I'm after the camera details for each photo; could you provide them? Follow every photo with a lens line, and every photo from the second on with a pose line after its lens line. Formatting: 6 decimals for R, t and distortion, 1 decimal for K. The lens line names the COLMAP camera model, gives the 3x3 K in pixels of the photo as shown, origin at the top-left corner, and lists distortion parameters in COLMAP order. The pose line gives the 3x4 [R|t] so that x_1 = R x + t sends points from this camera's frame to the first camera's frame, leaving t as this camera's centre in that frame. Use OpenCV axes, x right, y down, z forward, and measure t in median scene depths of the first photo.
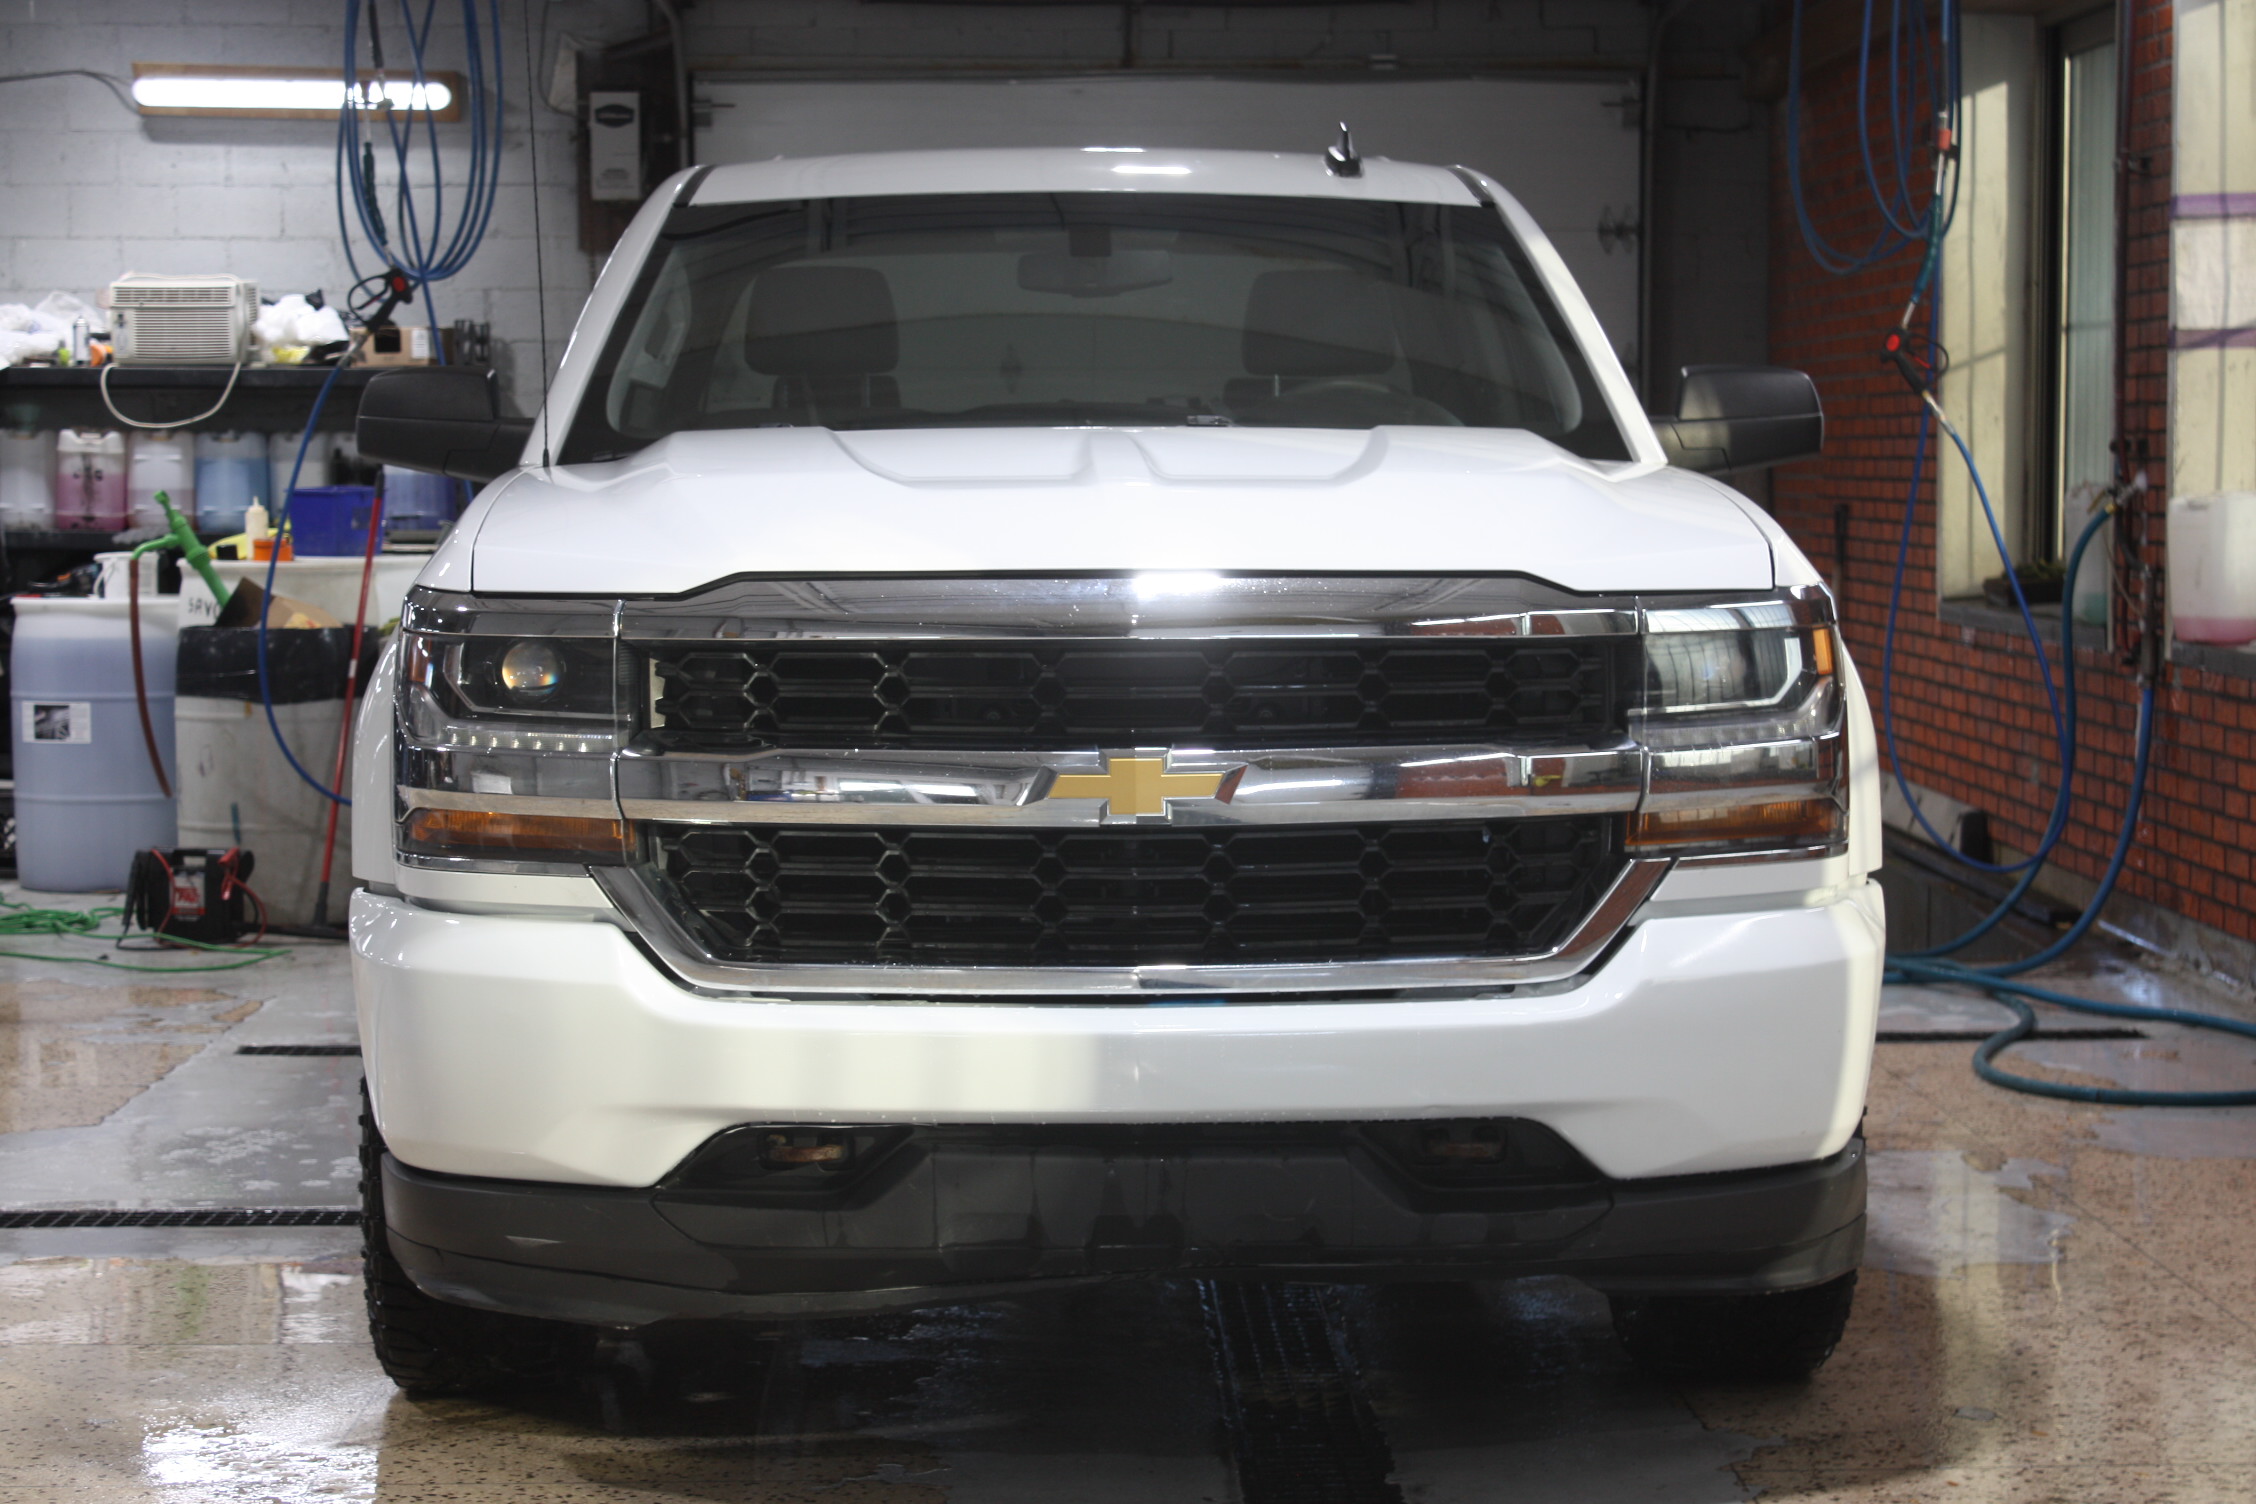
lens RADIAL K [[4522.9, 0, 1128.0], [0, 4522.9, 752.0], [0, 0, 1]] dist [-0.022578, 1.508531]
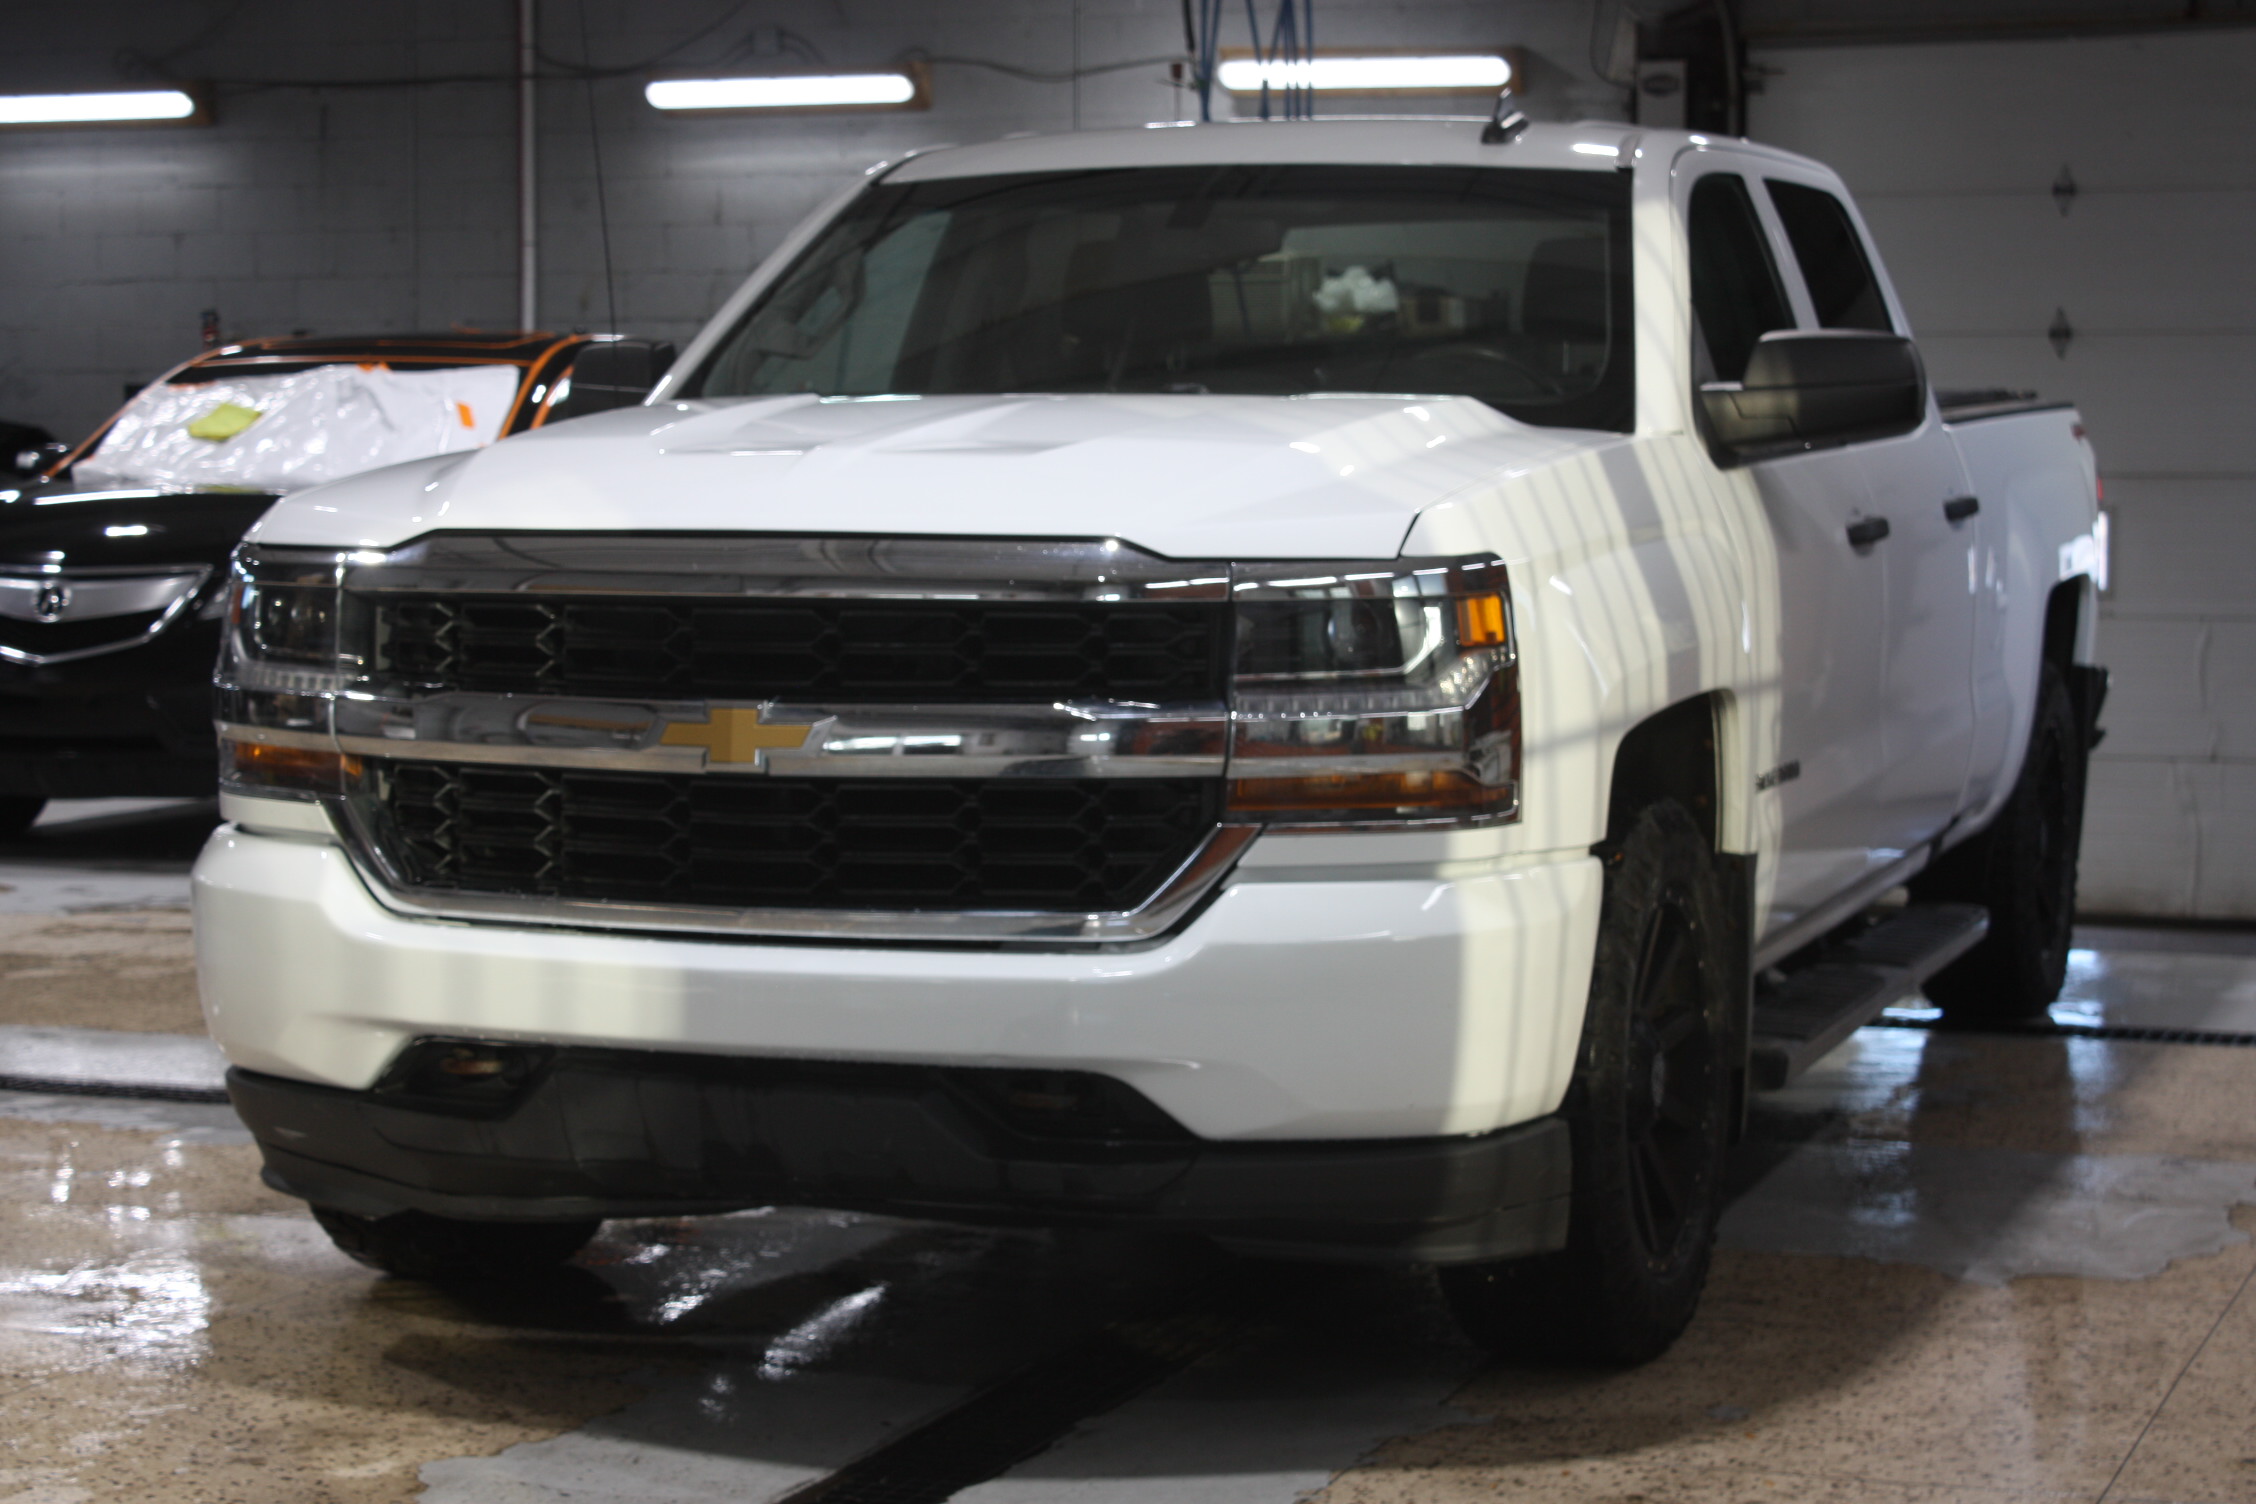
lens RADIAL K [[4522.9, 0, 1128.0], [0, 4522.9, 752.0], [0, 0, 1]] dist [-0.022578, 1.508531]
pose [[0.923962, 0.030667, -0.381254, 0.477671], [-0.027840, 0.999529, 0.012929, -0.004703], [0.381470, -0.001332, 0.924380, 0.059733]]
